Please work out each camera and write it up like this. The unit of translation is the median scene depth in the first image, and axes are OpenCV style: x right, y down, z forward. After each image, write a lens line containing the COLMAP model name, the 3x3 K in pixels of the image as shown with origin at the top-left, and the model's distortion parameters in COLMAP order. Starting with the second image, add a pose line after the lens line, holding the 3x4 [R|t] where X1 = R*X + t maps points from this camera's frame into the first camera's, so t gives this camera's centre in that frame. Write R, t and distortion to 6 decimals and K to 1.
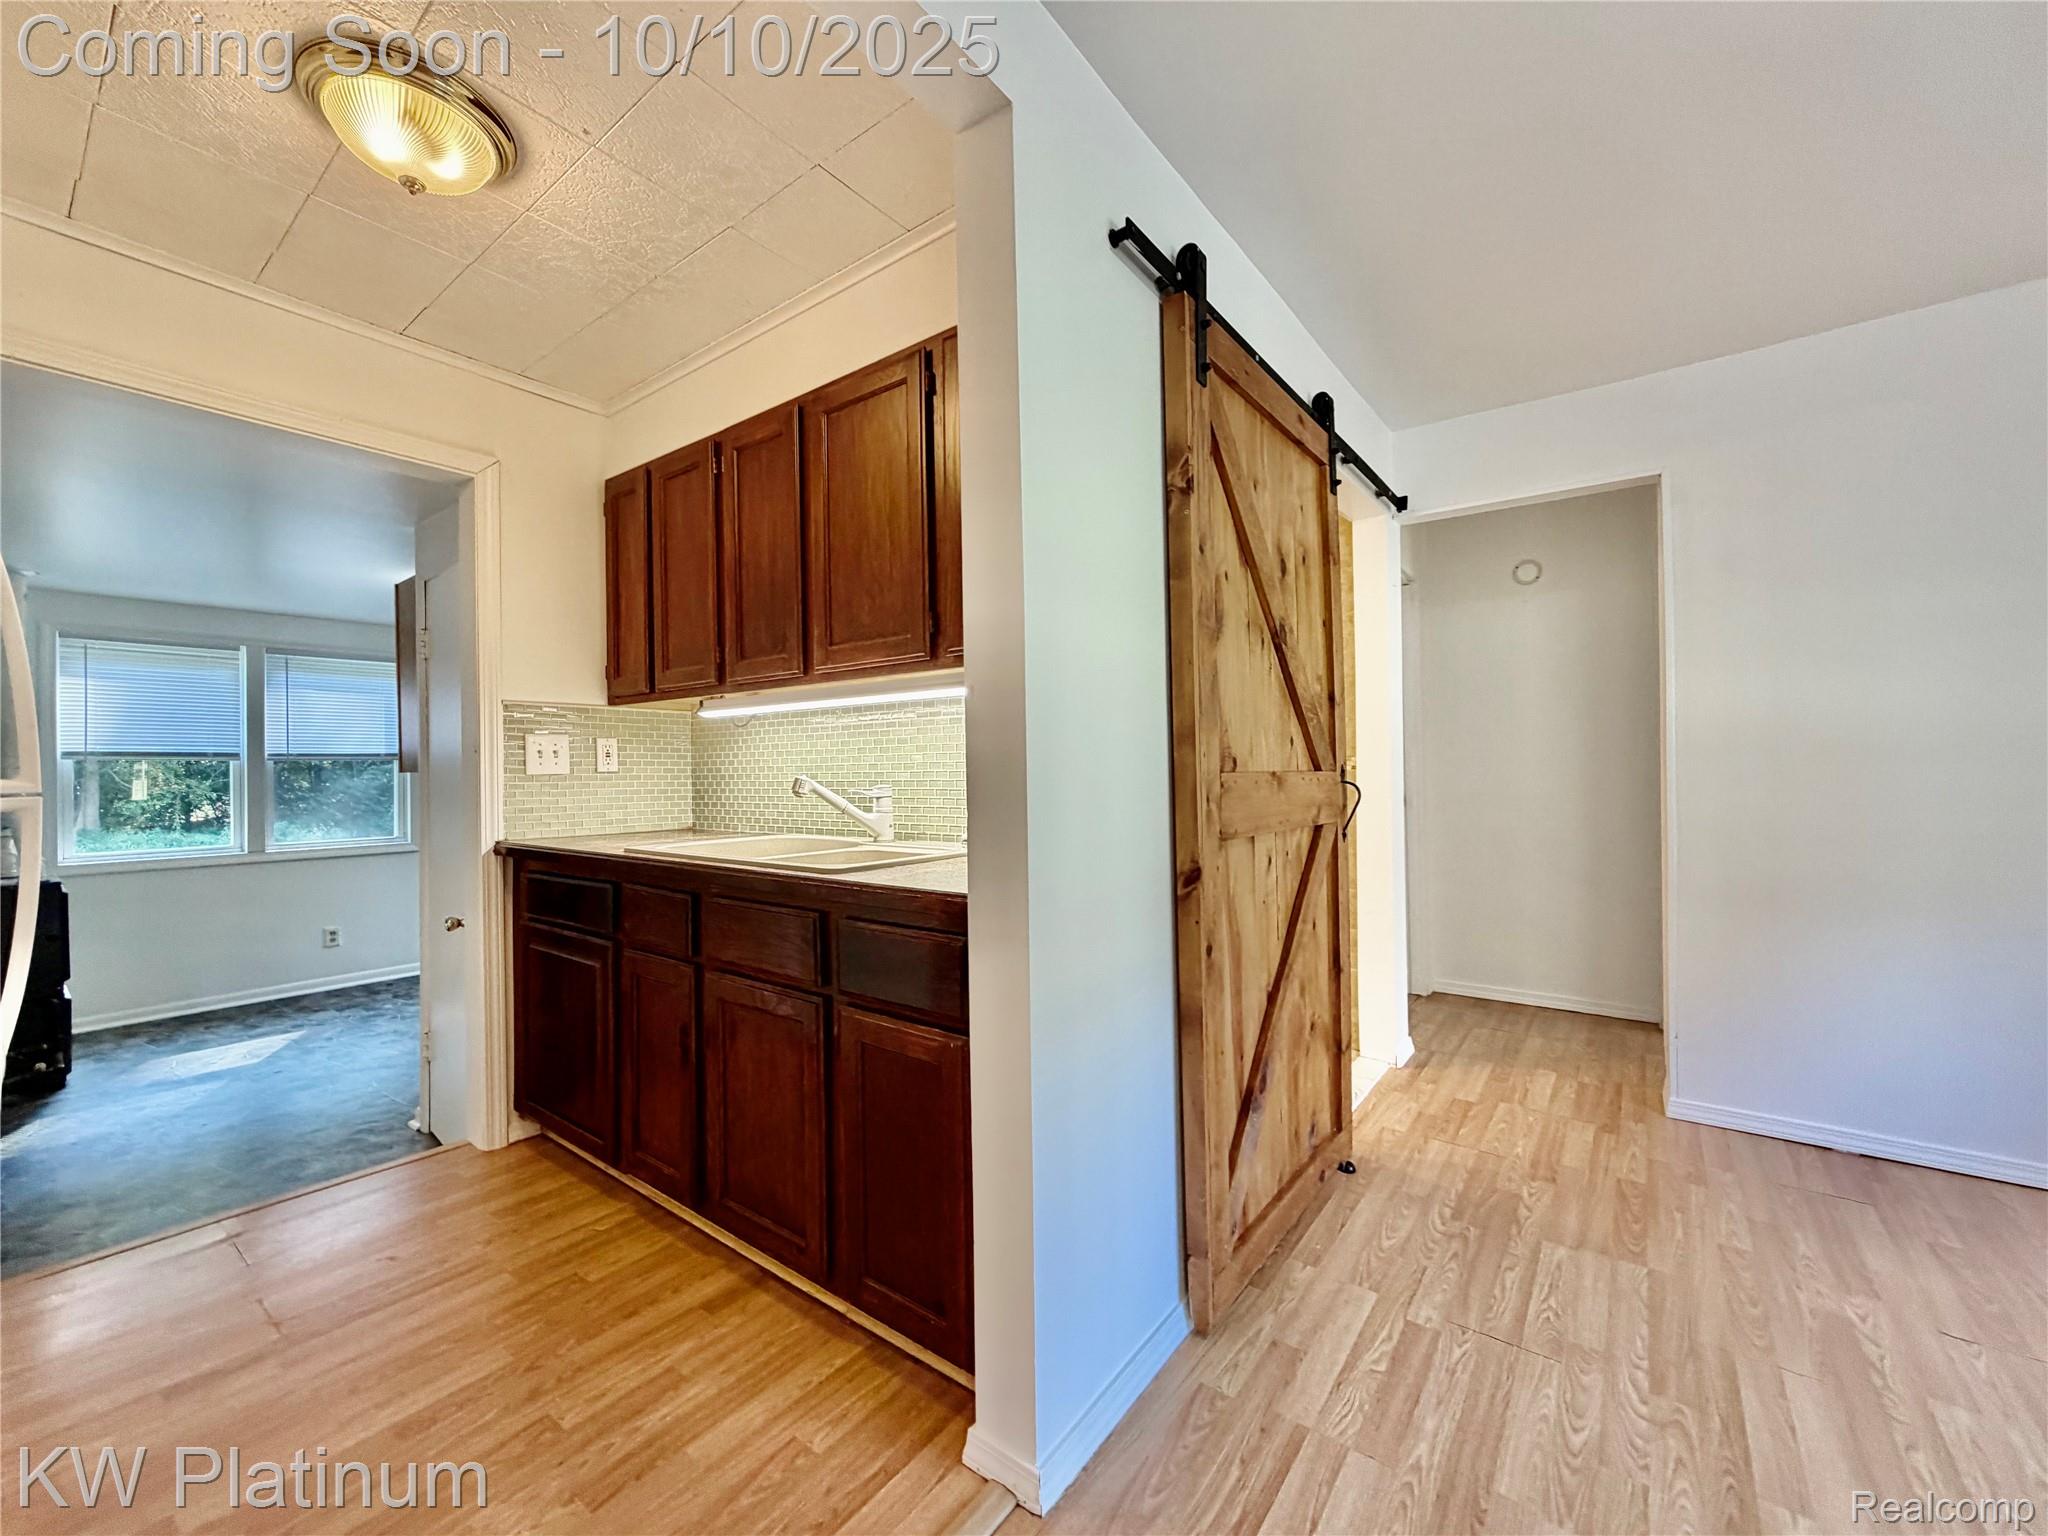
lens RADIAL K [[818.2, 0, 1020.8], [0, 818.2, 768.0], [0, 0, 1]] dist [-0.000859, 0.000185]
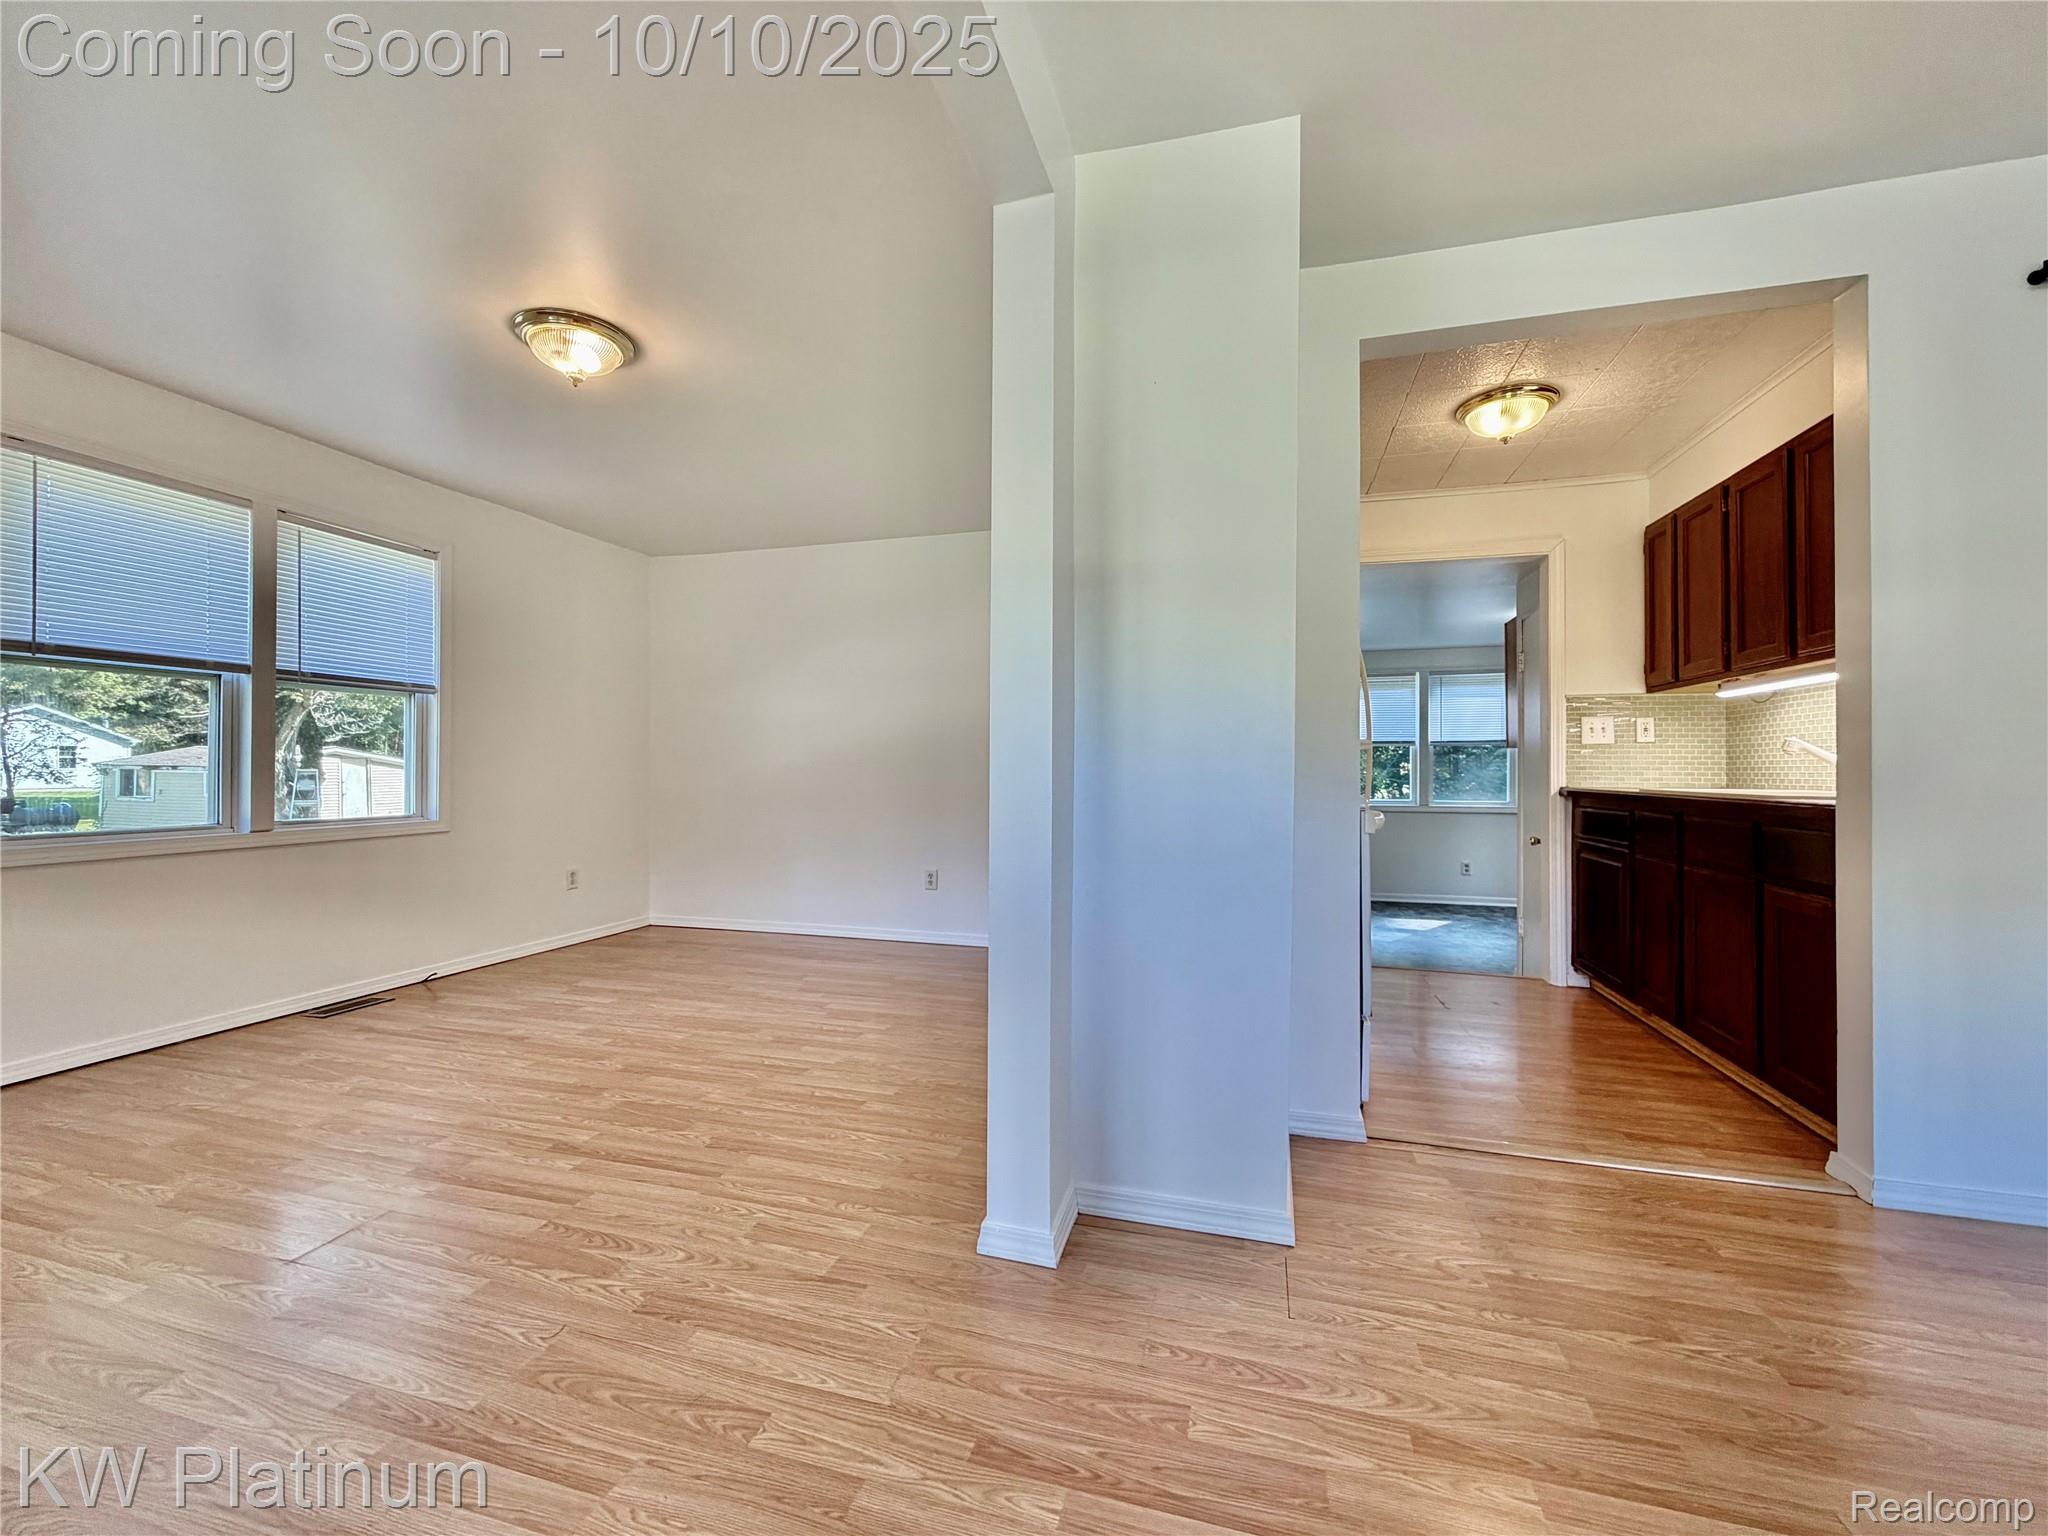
lens RADIAL K [[818.2, 0, 1019.4], [0, 818.2, 769.5], [0, 0, 1]] dist [-0.000859, 0.000185]
pose [[0.362574, 0.008706, -0.931914, 0.432358], [-0.000382, 0.999958, 0.009193, 0.042763], [0.931955, -0.002977, 0.362562, -0.518934]]
